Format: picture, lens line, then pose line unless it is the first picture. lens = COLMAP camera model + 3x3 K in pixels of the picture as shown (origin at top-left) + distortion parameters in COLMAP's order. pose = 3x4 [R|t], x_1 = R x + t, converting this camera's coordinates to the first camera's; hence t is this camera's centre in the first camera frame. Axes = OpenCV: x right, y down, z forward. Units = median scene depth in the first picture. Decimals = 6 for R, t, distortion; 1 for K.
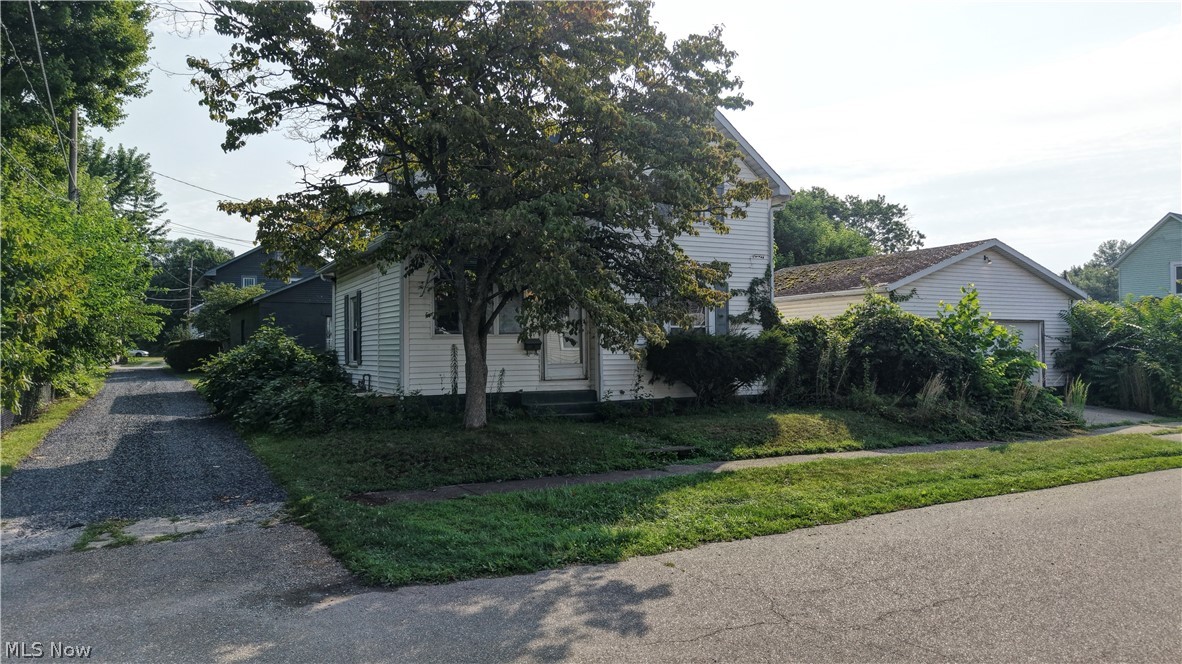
lens RADIAL K [[806.1, 0, 582.1], [0, 806.1, 333.2], [0, 0, 1]] dist [-0.002798, -0.004129]
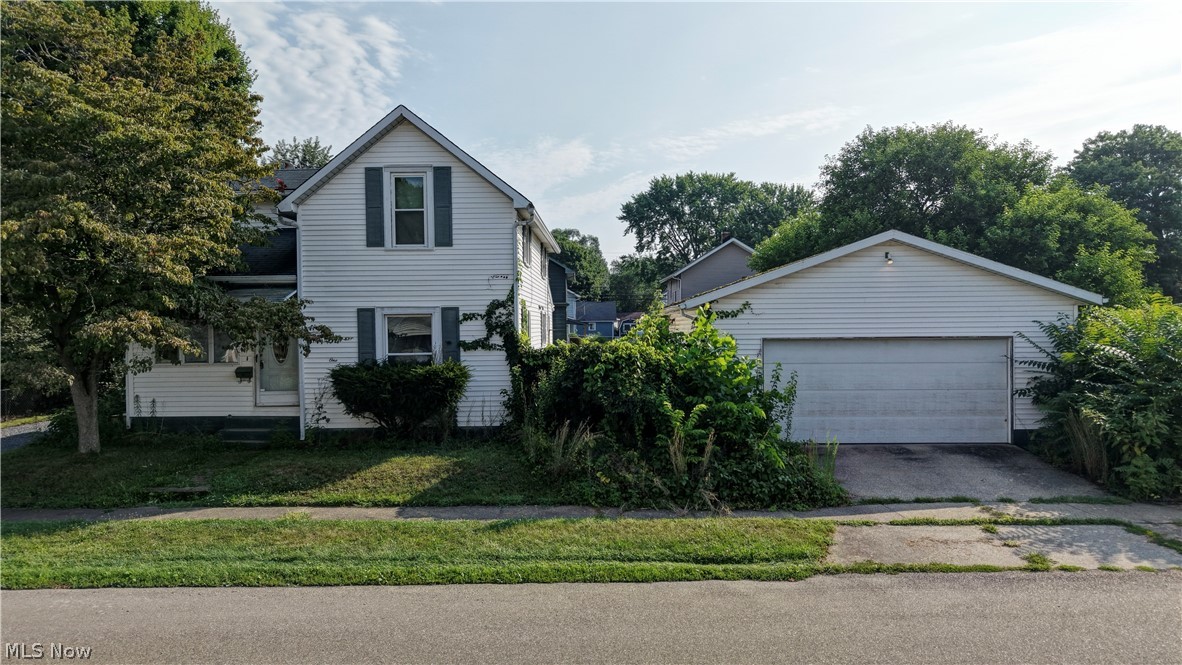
lens RADIAL K [[806.1, 0, 582.1], [0, 806.1, 333.7], [0, 0, 1]] dist [-0.002798, -0.004129]
pose [[0.879738, 0.005116, -0.475431, 0.756730], [0.012167, 0.999372, 0.033268, -0.061014], [0.475303, -0.035051, 0.879124, 0.245033]]
